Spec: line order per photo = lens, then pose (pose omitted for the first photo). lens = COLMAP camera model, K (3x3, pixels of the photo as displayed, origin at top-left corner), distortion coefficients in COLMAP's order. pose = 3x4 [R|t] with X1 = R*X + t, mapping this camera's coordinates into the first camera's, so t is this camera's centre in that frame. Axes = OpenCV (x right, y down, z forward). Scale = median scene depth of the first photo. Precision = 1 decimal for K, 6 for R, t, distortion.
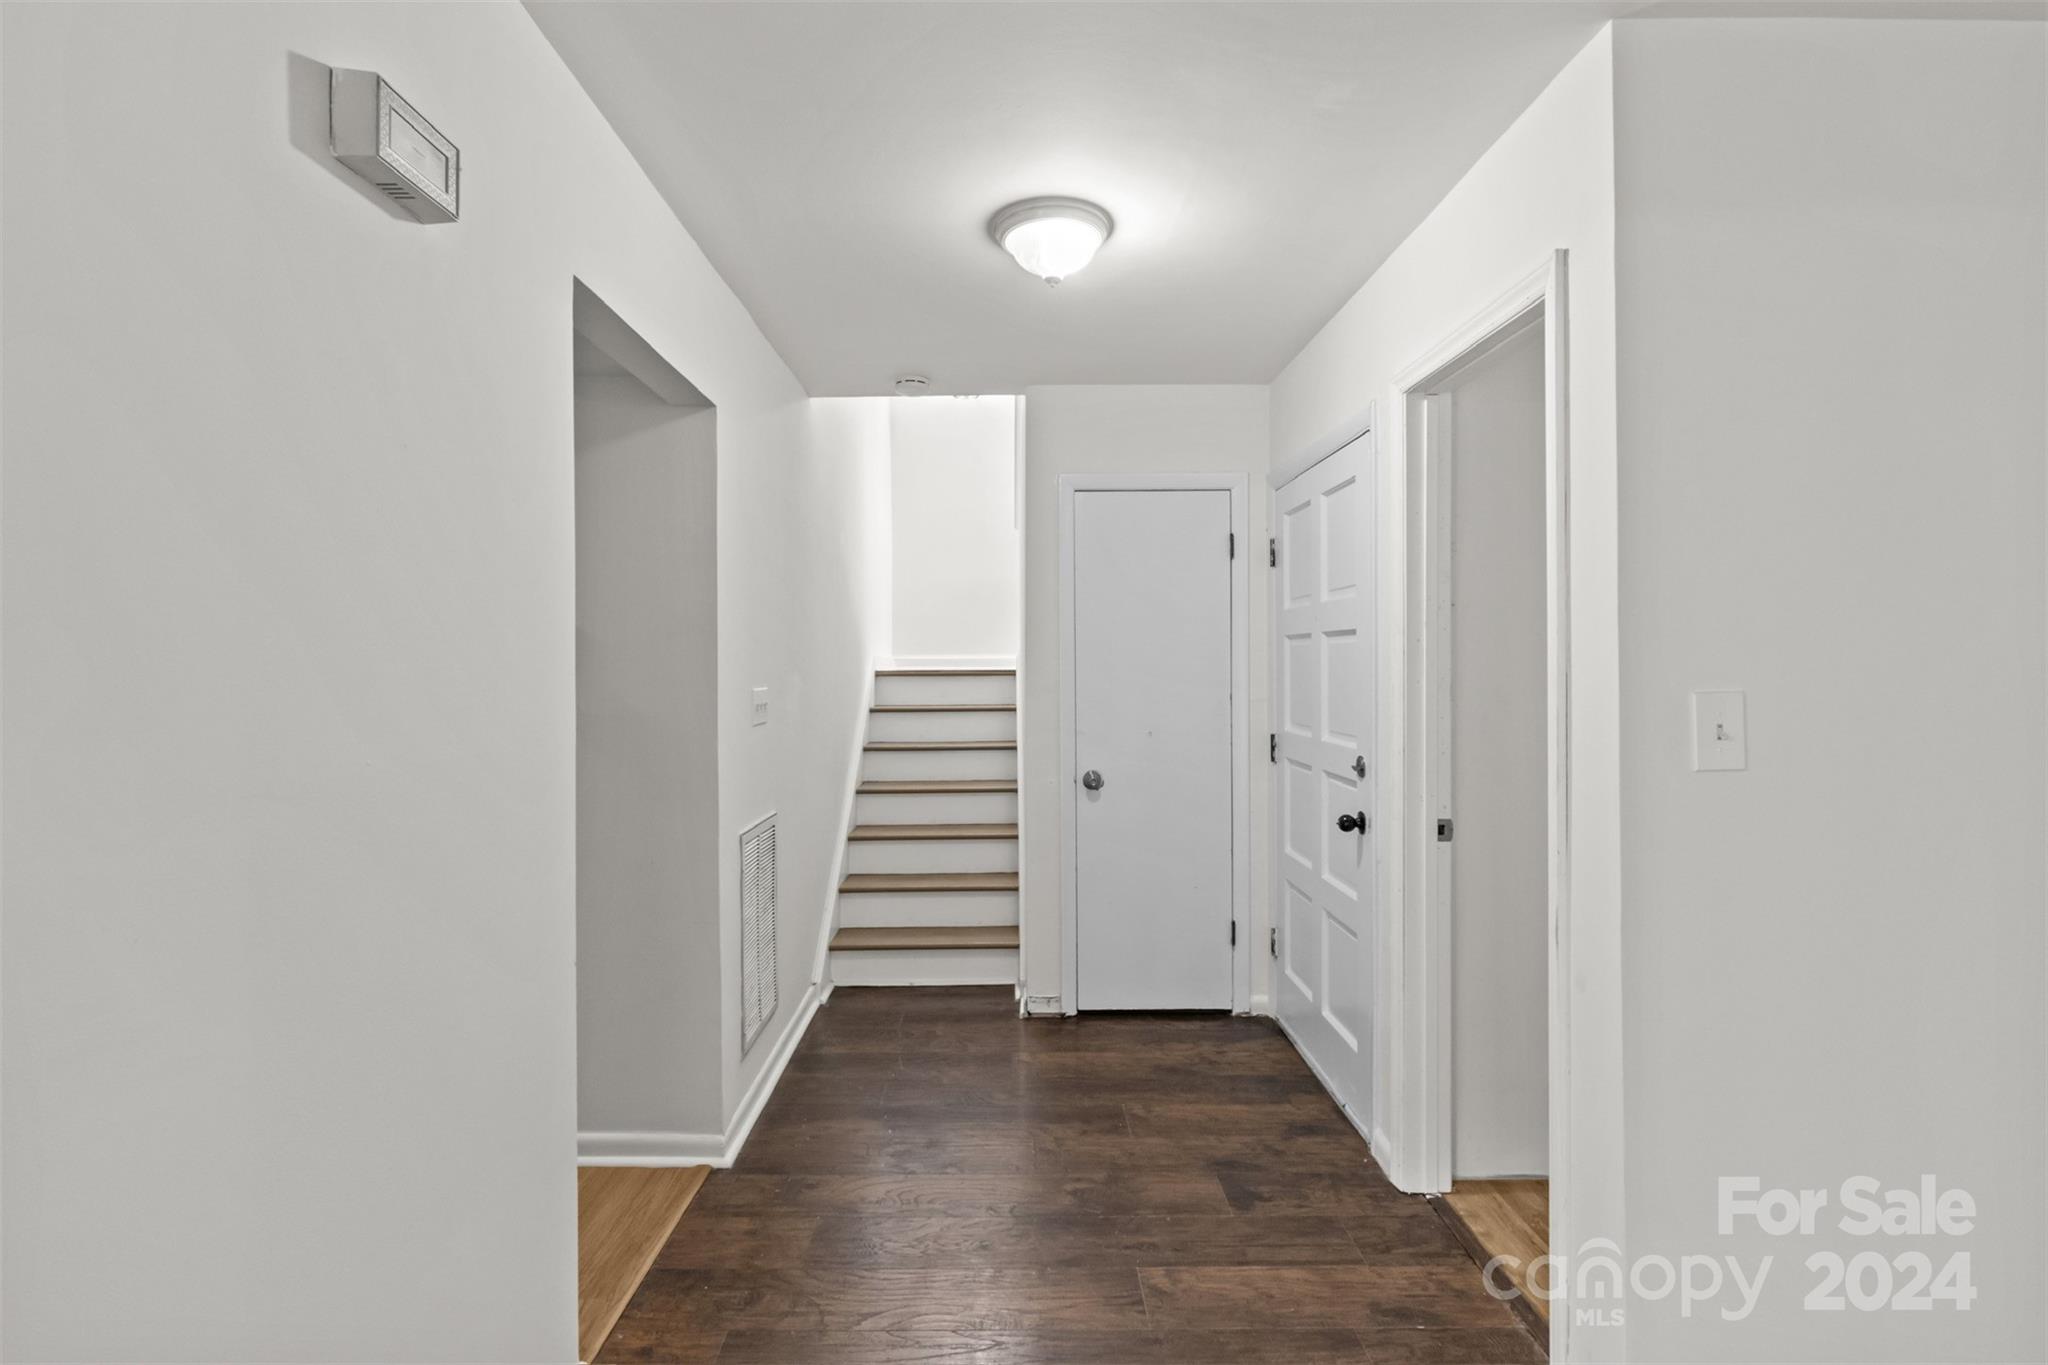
lens RADIAL K [[914.4, 0, 1015.4], [0, 914.4, 680.5], [0, 0, 1]] dist [0.007074, -0.002007]
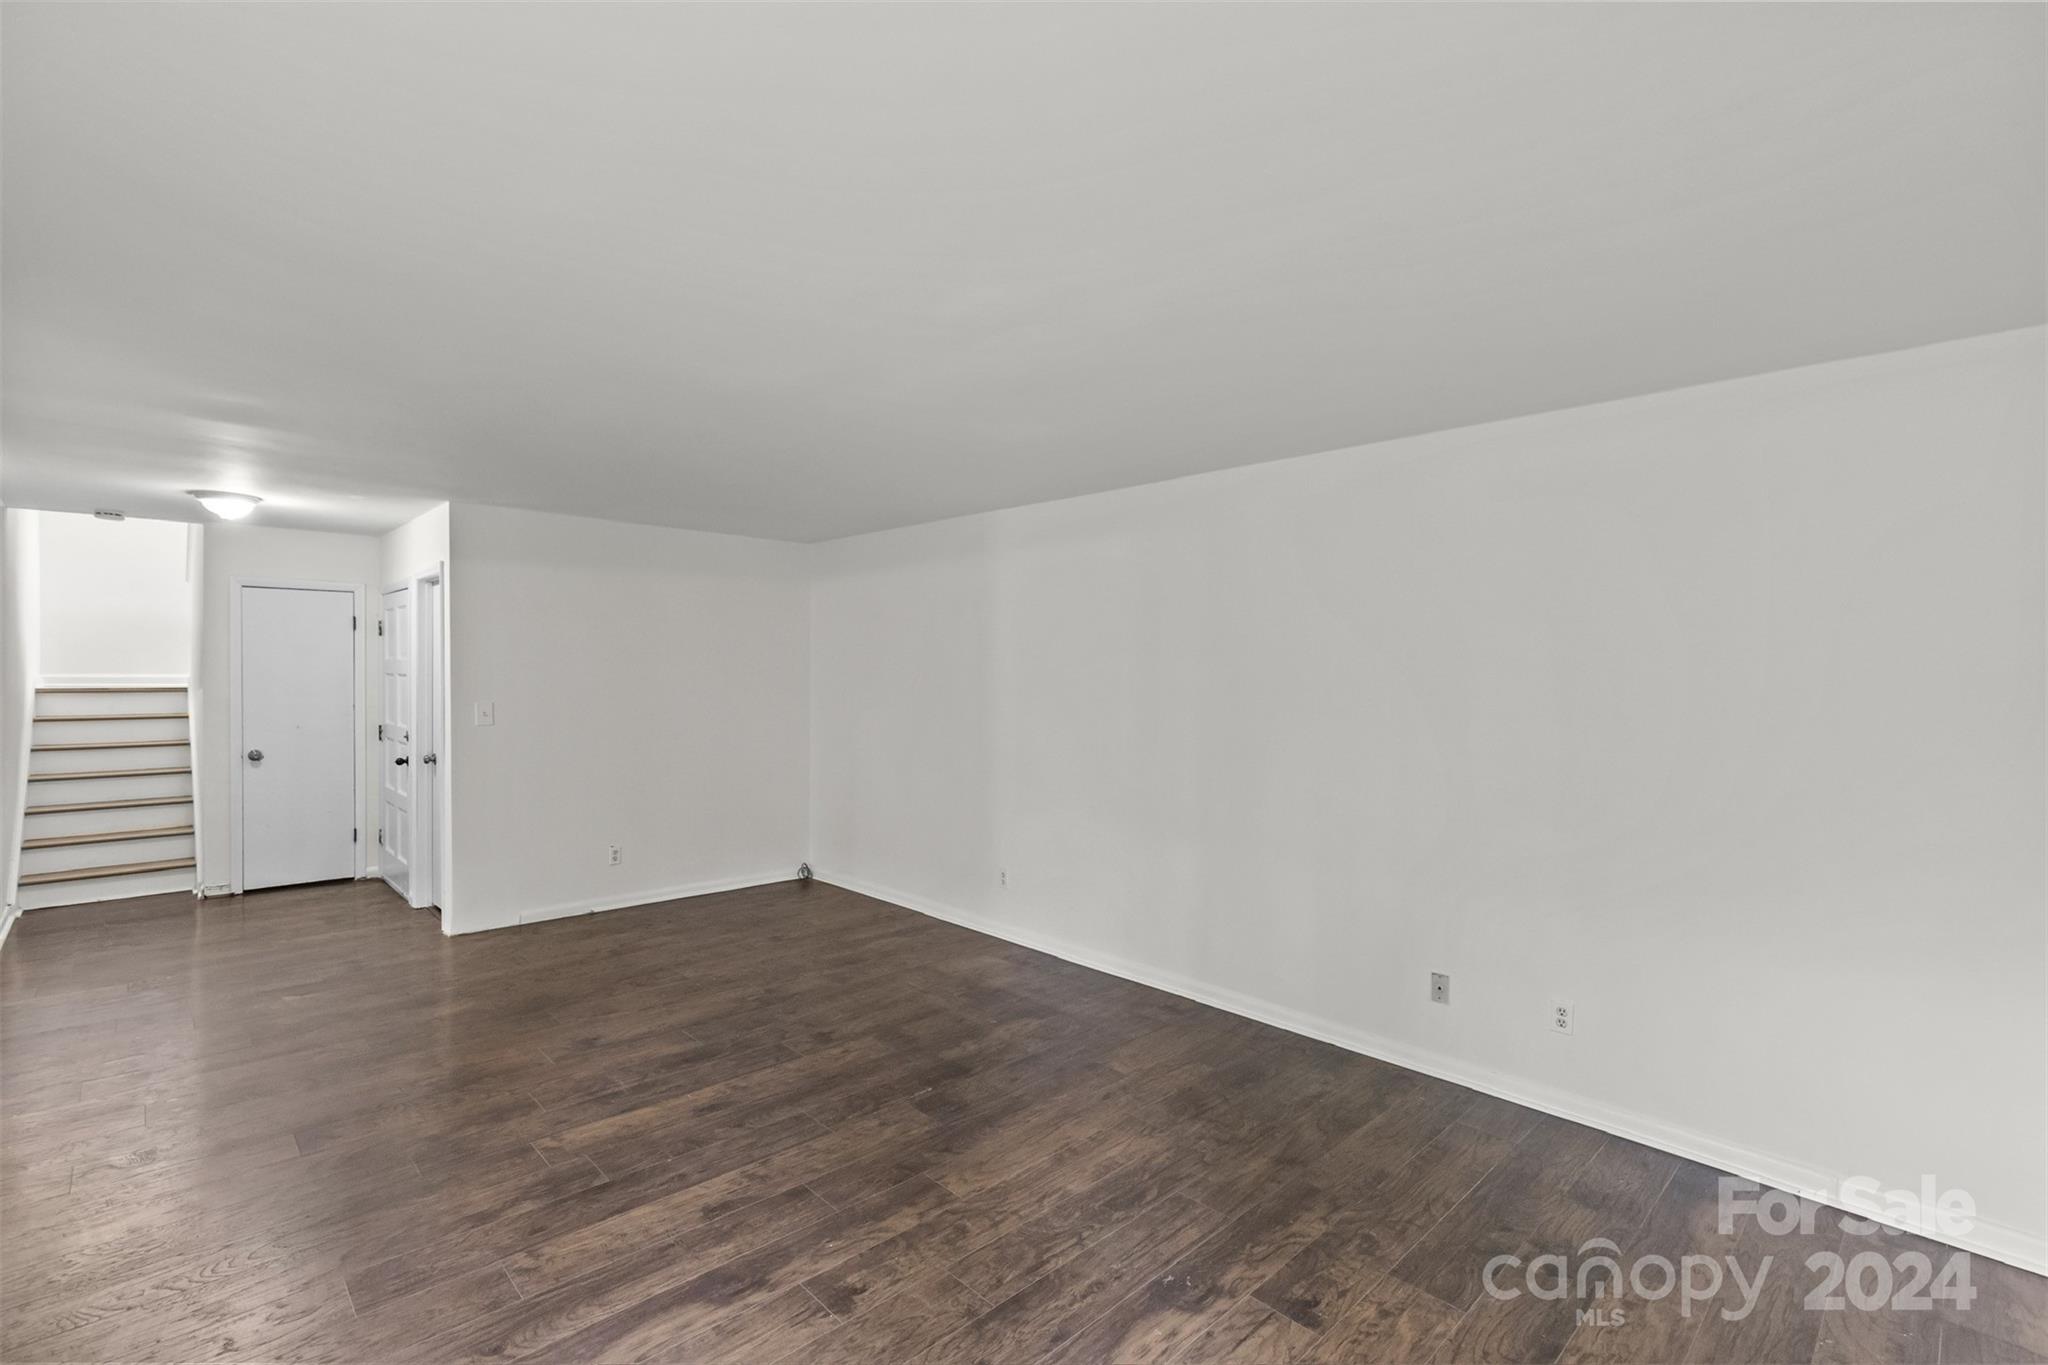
lens RADIAL K [[914.4, 0, 1015.4], [0, 914.4, 680.5], [0, 0, 1]] dist [0.007074, -0.002007]
pose [[0.728619, 0.002161, 0.684916, -0.055354], [0.000550, 0.999993, -0.003740, -0.024203], [-0.684919, 0.003102, 0.728613, -1.204898]]
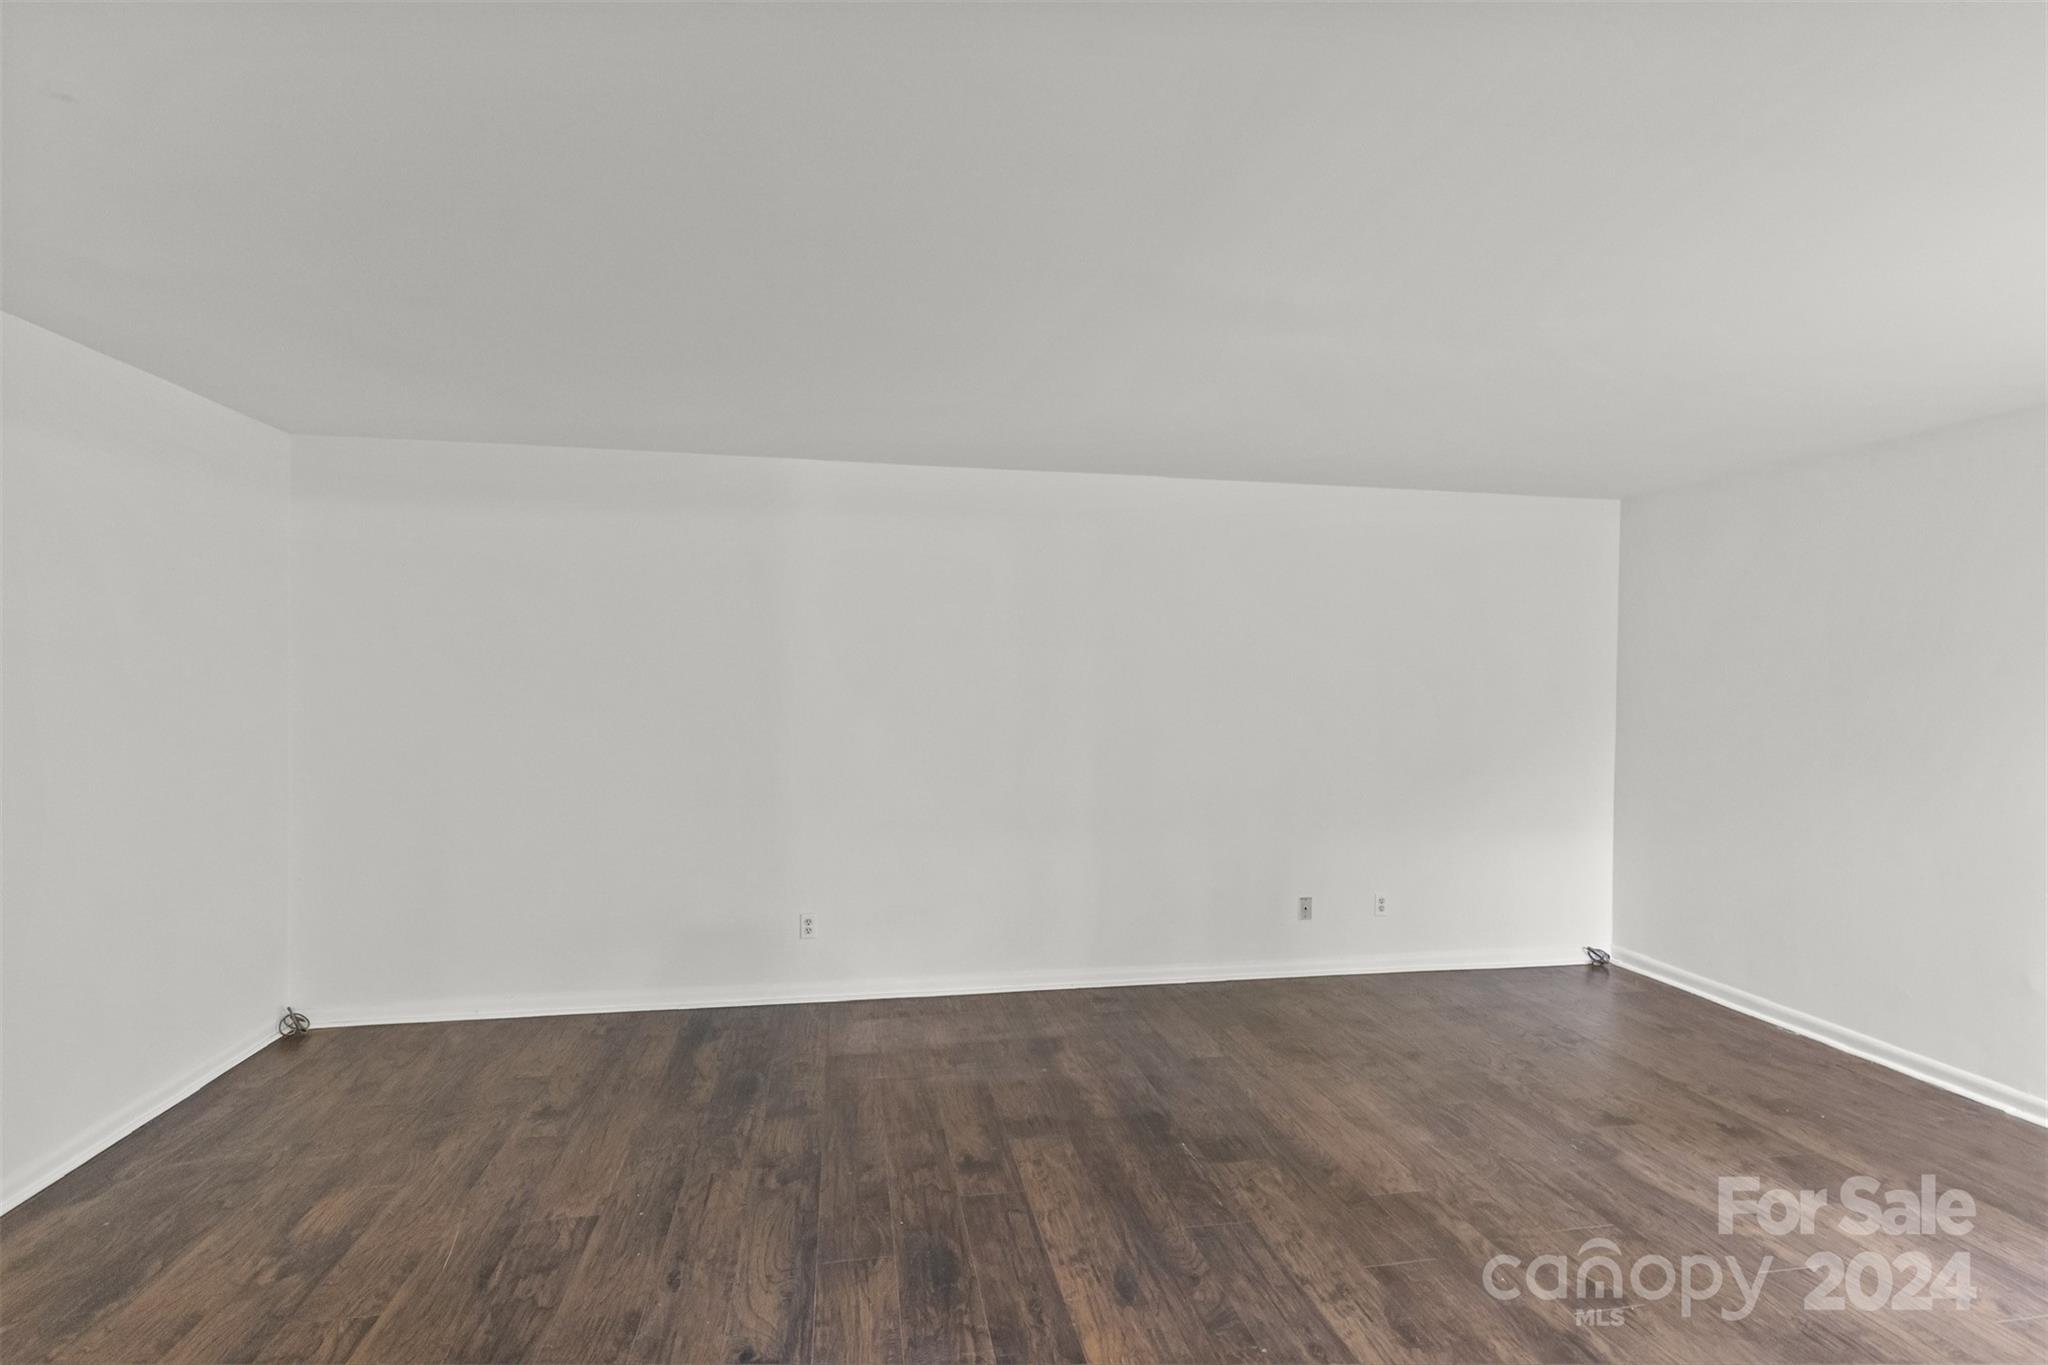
lens RADIAL K [[927.4, 0, 1010.0], [0, 927.4, 674.8], [0, 0, 1]] dist [0.009088, -0.001213]
pose [[-0.165429, 0.001076, 0.986221, -0.264147], [0.006936, 0.999976, 0.000073, -0.029816], [-0.986197, 0.006852, -0.165432, -0.205644]]
